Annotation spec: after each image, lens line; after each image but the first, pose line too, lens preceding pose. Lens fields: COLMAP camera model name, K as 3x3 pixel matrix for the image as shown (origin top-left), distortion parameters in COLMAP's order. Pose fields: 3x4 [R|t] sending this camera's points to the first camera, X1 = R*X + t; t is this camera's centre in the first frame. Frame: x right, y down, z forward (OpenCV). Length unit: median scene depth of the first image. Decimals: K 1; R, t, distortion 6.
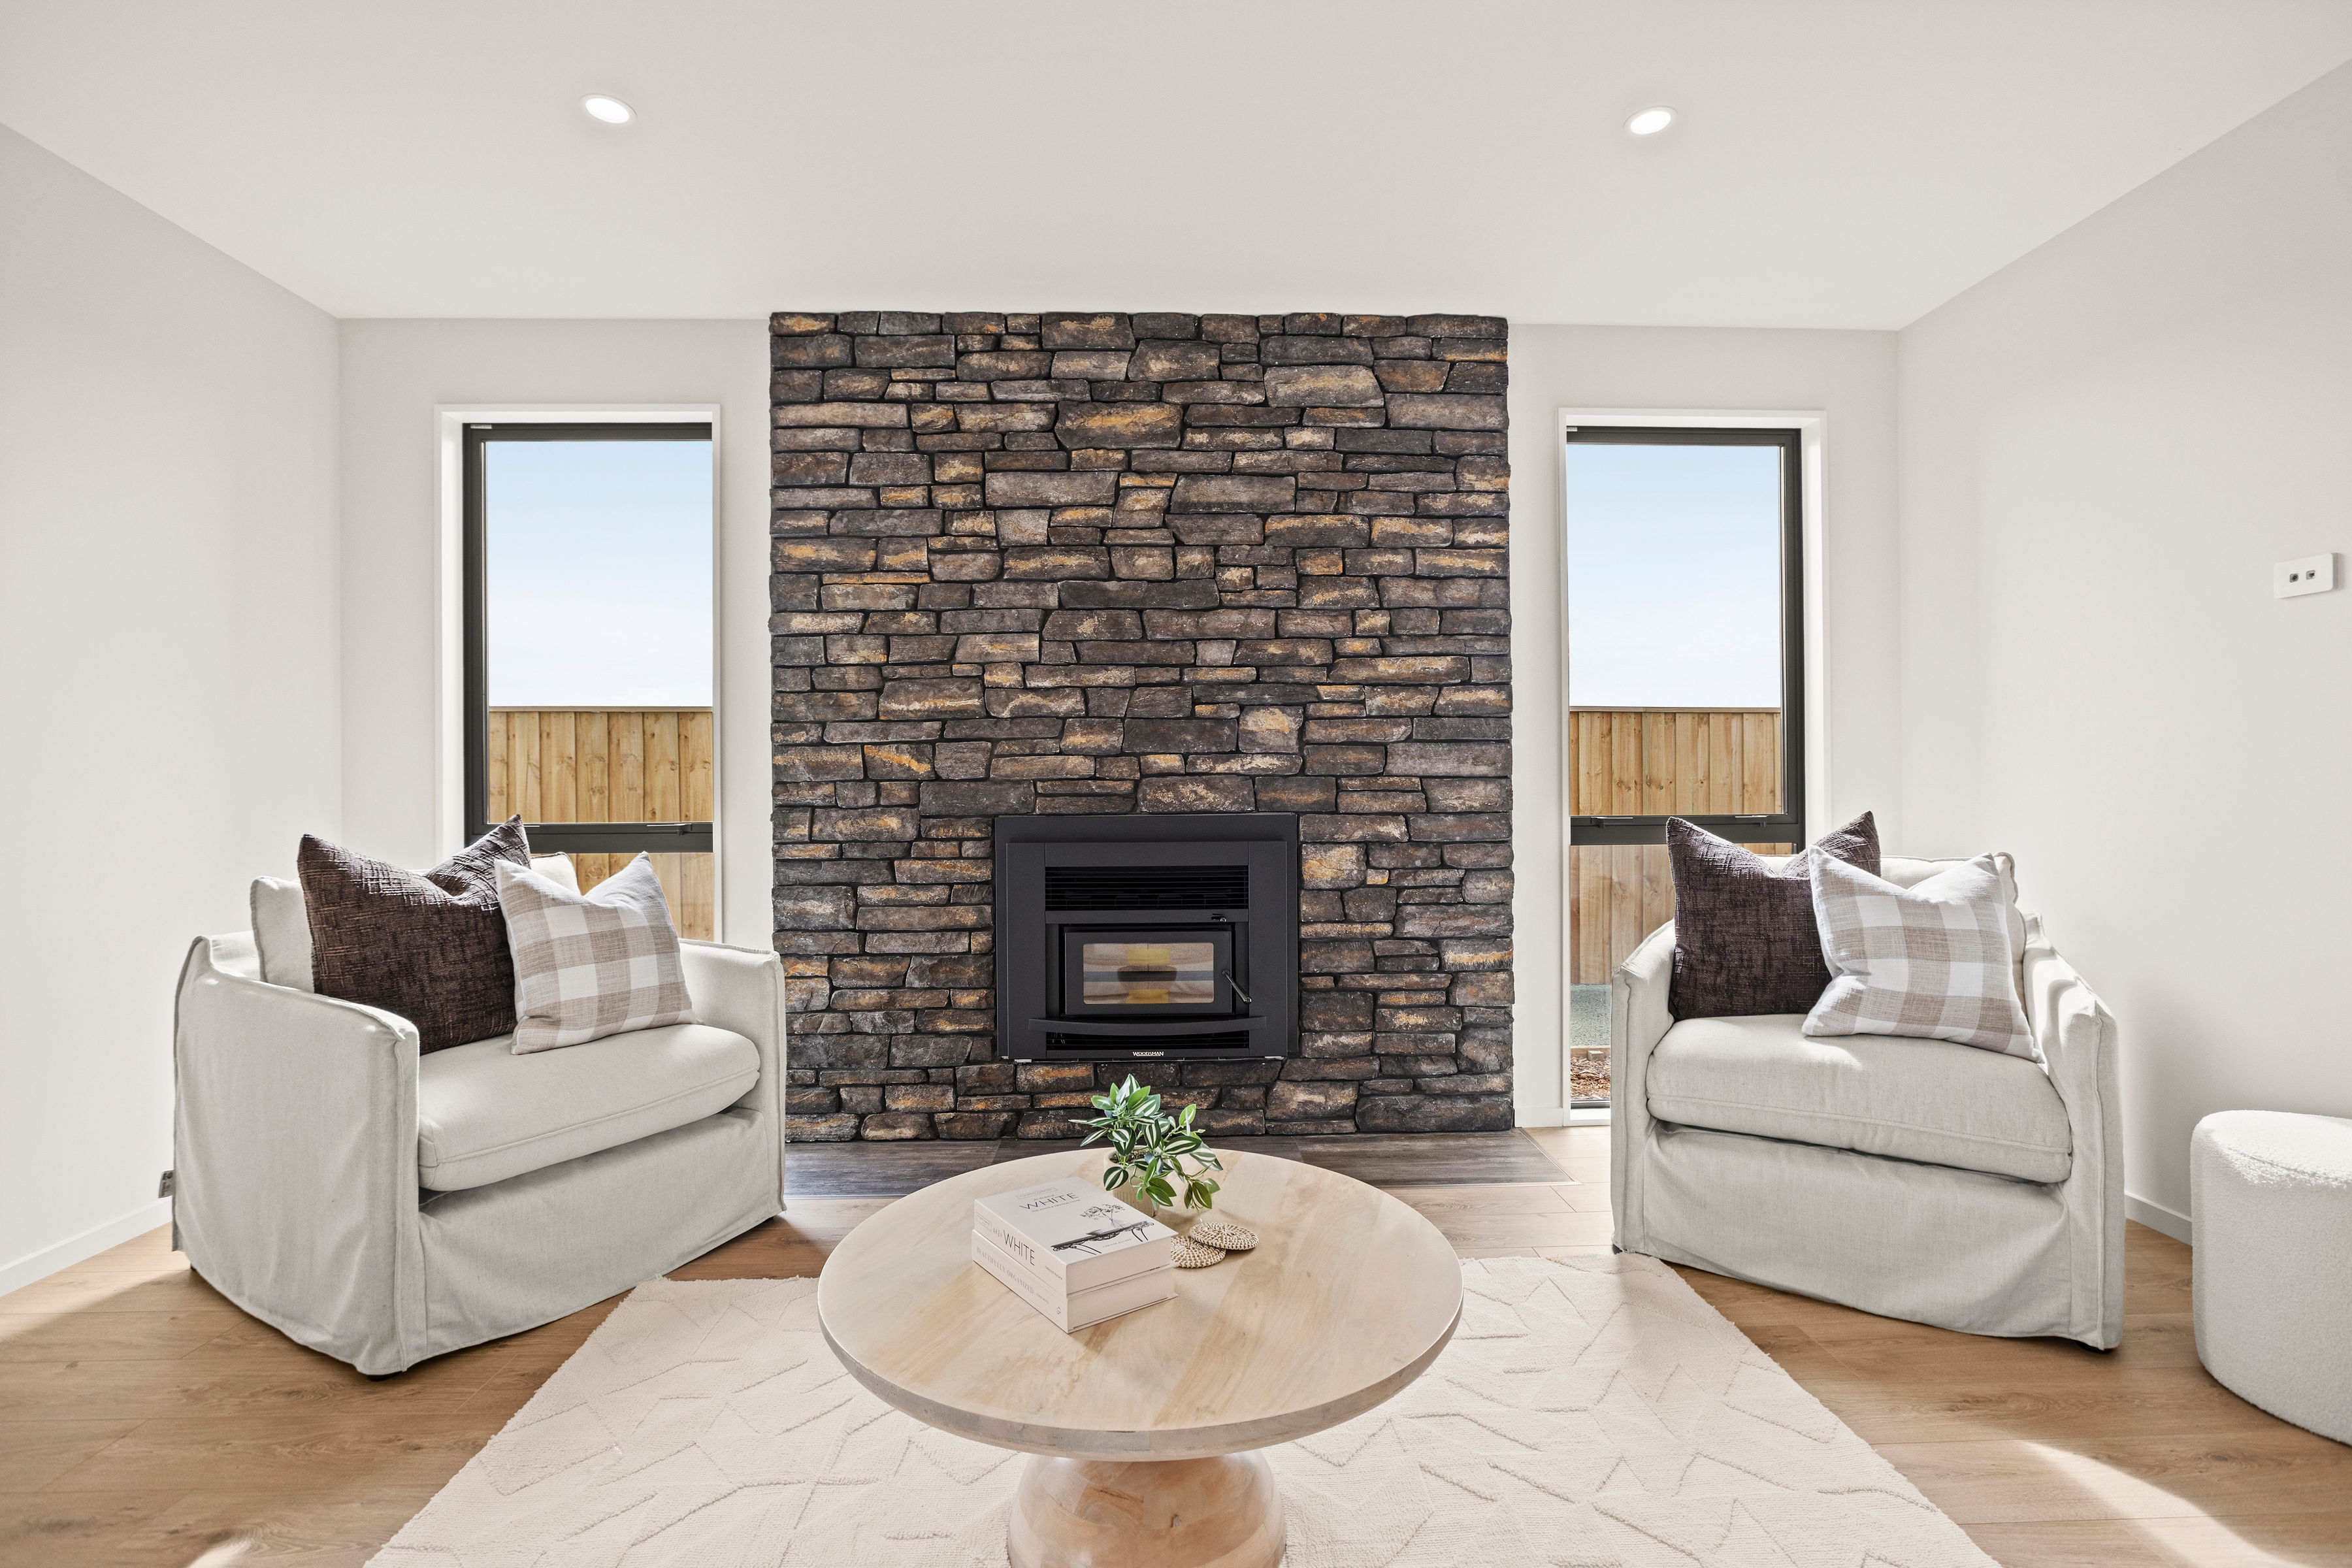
lens RADIAL K [[1078.3, 0, 1177.5], [0, 1078.3, 781.9], [0, 0, 1]] dist [-0.025200, 0.007768]
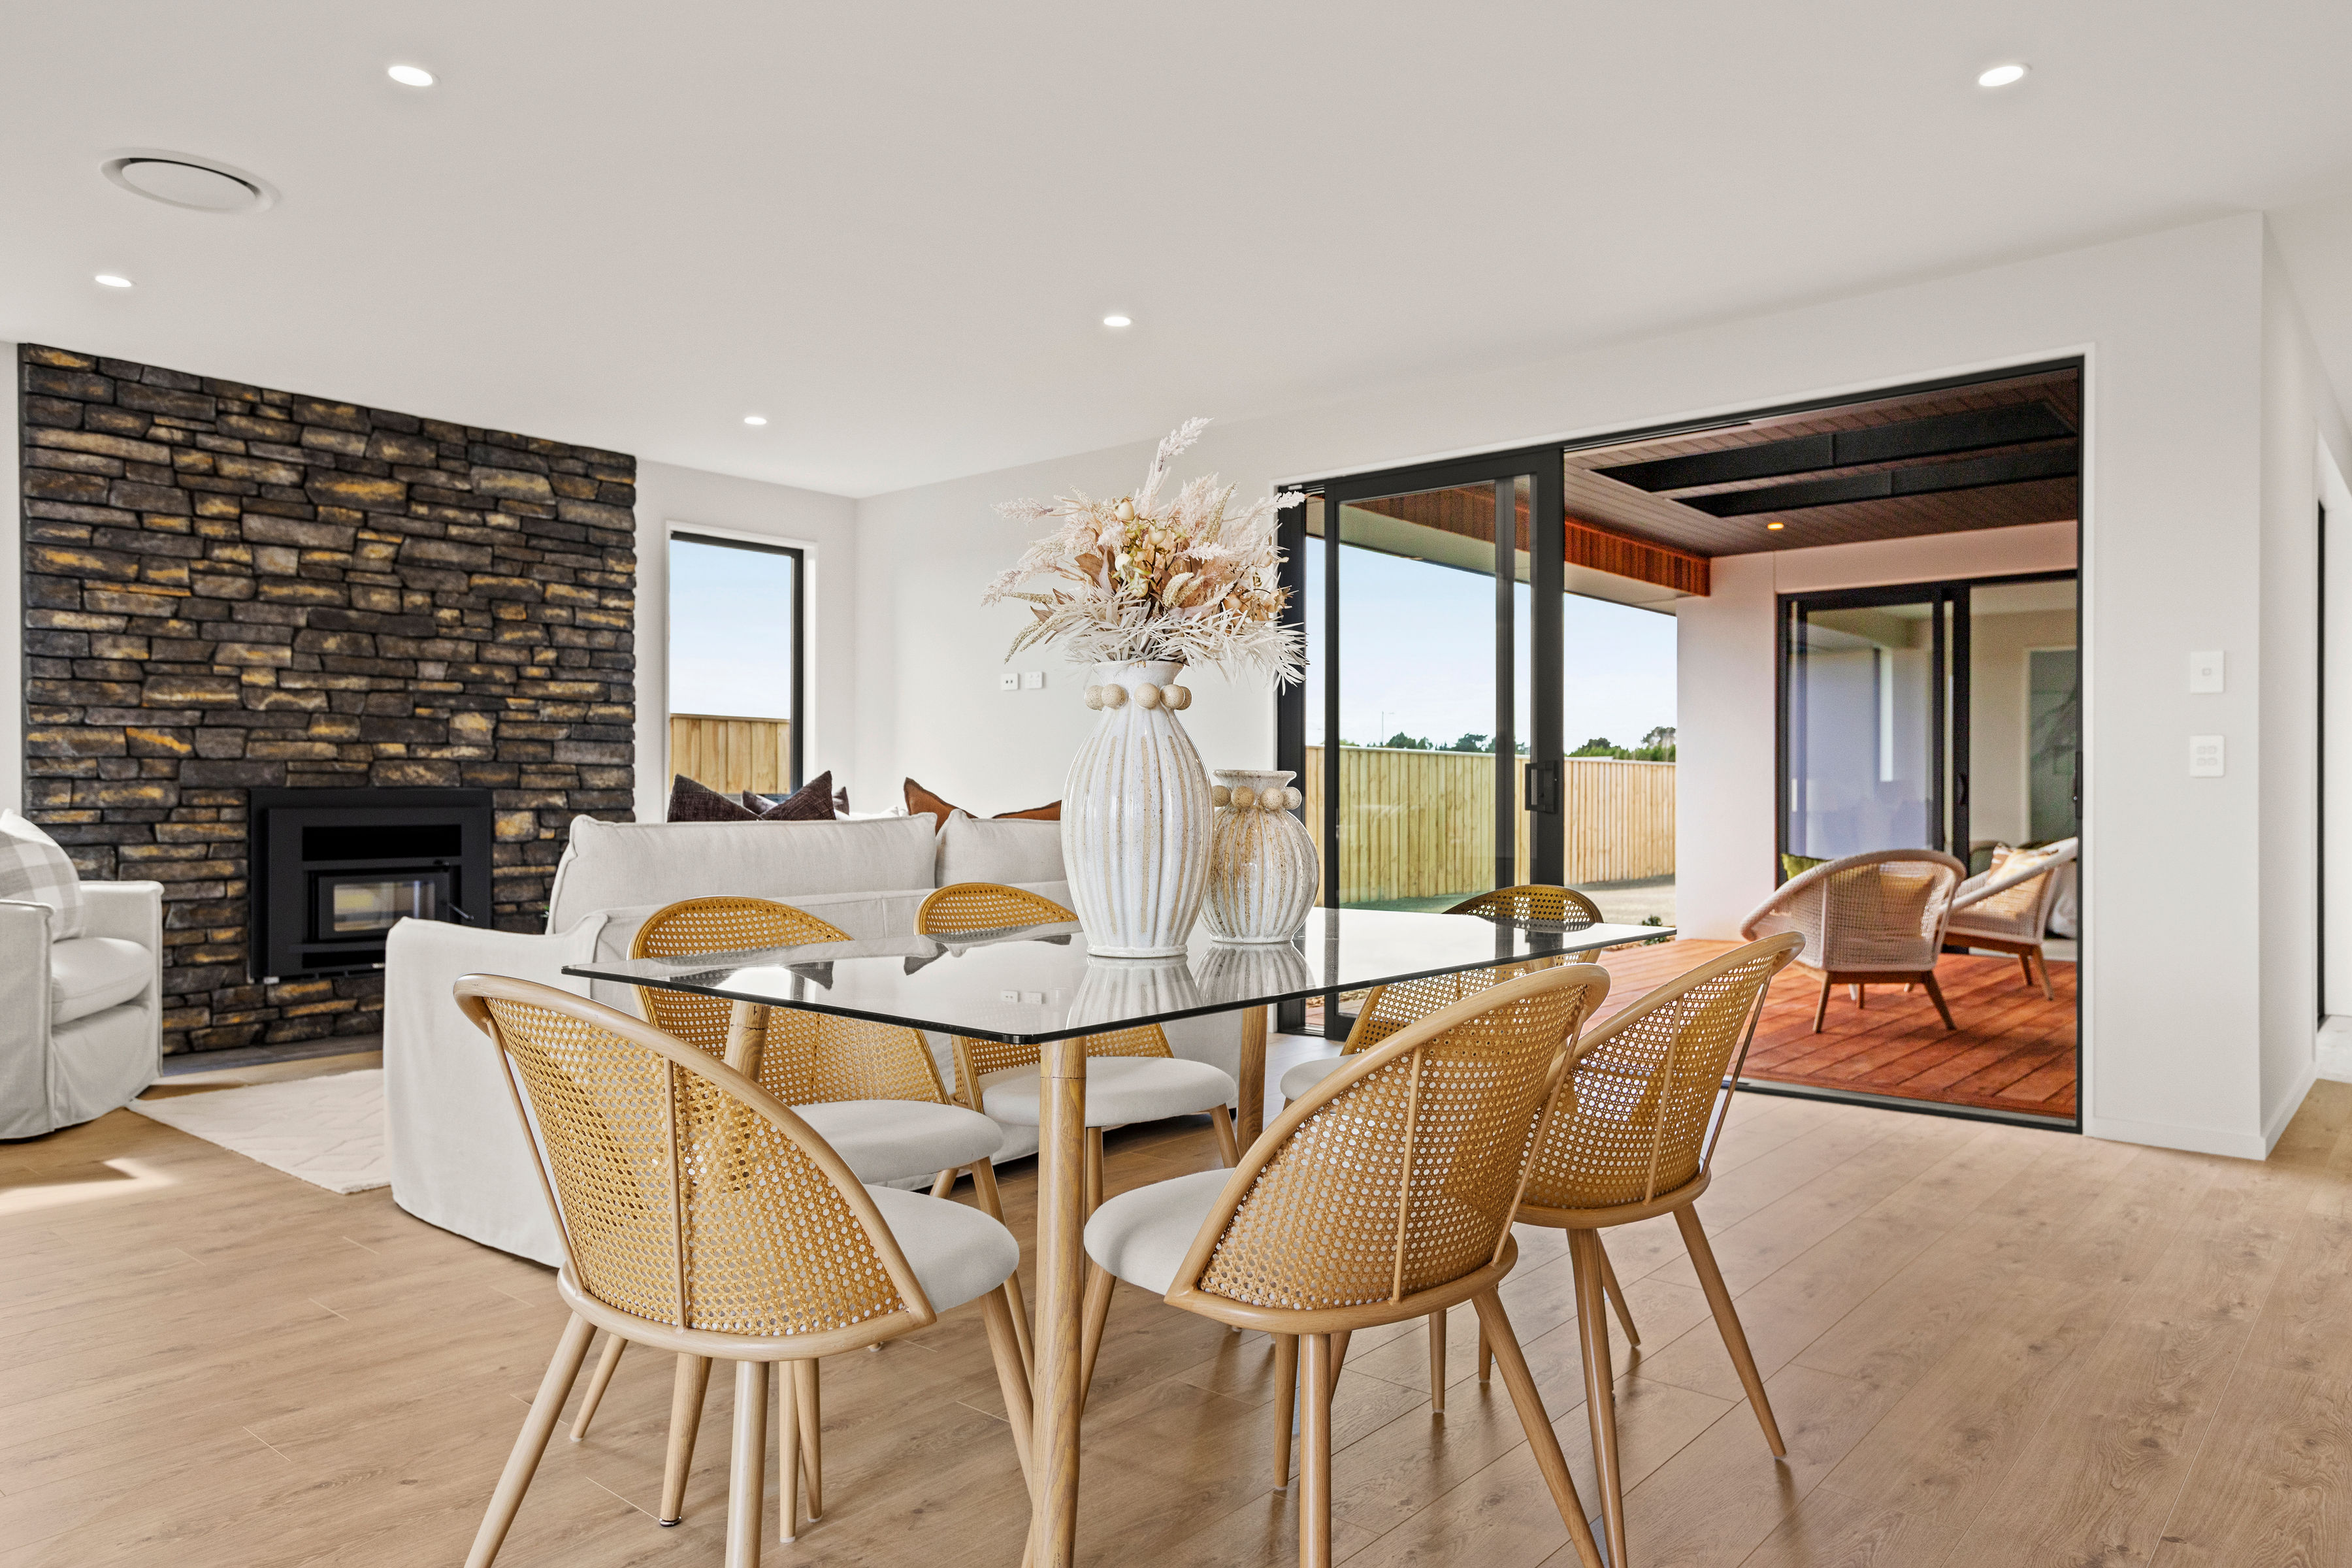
lens RADIAL K [[1522.4, 0, 1181.3], [0, 1522.4, 782.3], [0, 0, 1]] dist [-0.012172, -0.001596]
pose [[0.679154, 0.013605, 0.733870, -0.725594], [-0.007616, 0.999905, -0.011489, 0.036846], [-0.733956, 0.002214, 0.679193, -0.993143]]
